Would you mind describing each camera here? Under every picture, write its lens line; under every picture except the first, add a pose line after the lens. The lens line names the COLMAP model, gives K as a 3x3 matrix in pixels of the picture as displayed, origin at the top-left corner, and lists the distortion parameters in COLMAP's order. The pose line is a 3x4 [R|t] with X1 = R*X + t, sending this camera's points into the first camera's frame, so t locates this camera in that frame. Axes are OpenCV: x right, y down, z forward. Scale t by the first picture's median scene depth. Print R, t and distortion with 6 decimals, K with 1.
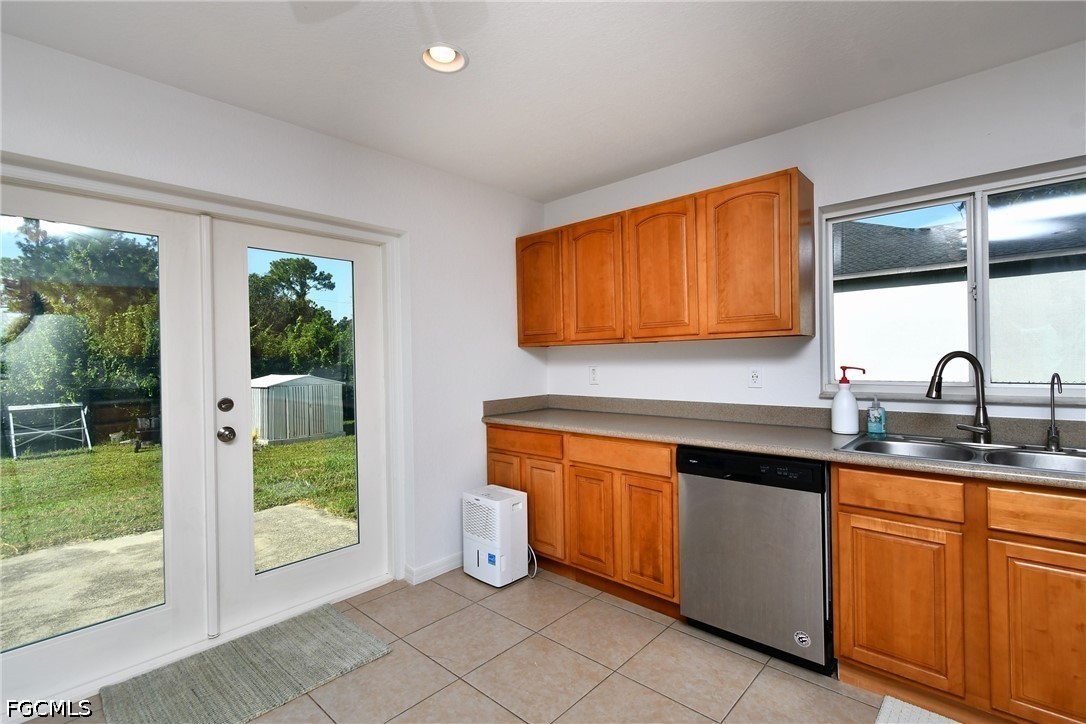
lens RADIAL K [[495.4, 0, 544.9], [0, 495.4, 361.8], [0, 0, 1]] dist [0.001732, 0.000057]
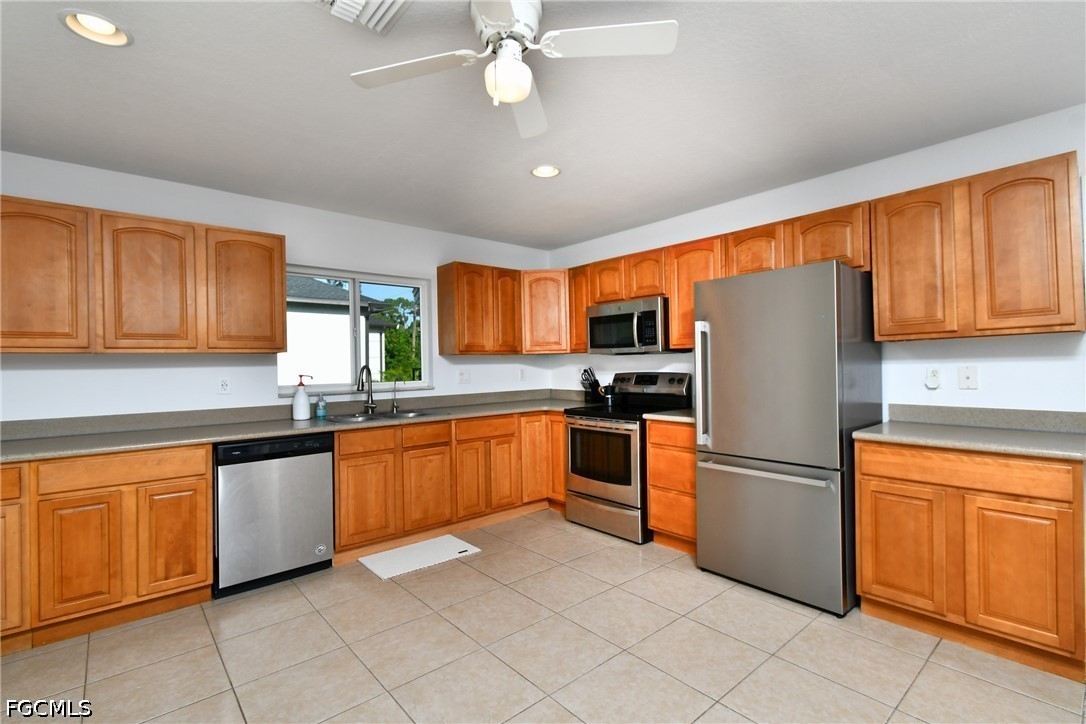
lens RADIAL K [[495.4, 0, 543.0], [0, 495.4, 361.3], [0, 0, 1]] dist [0.001732, 0.000057]
pose [[0.125096, 0.021024, 0.991922, -0.778739], [0.020757, 0.999501, -0.023802, 0.018707], [-0.991927, 0.023567, 0.124597, 0.085028]]
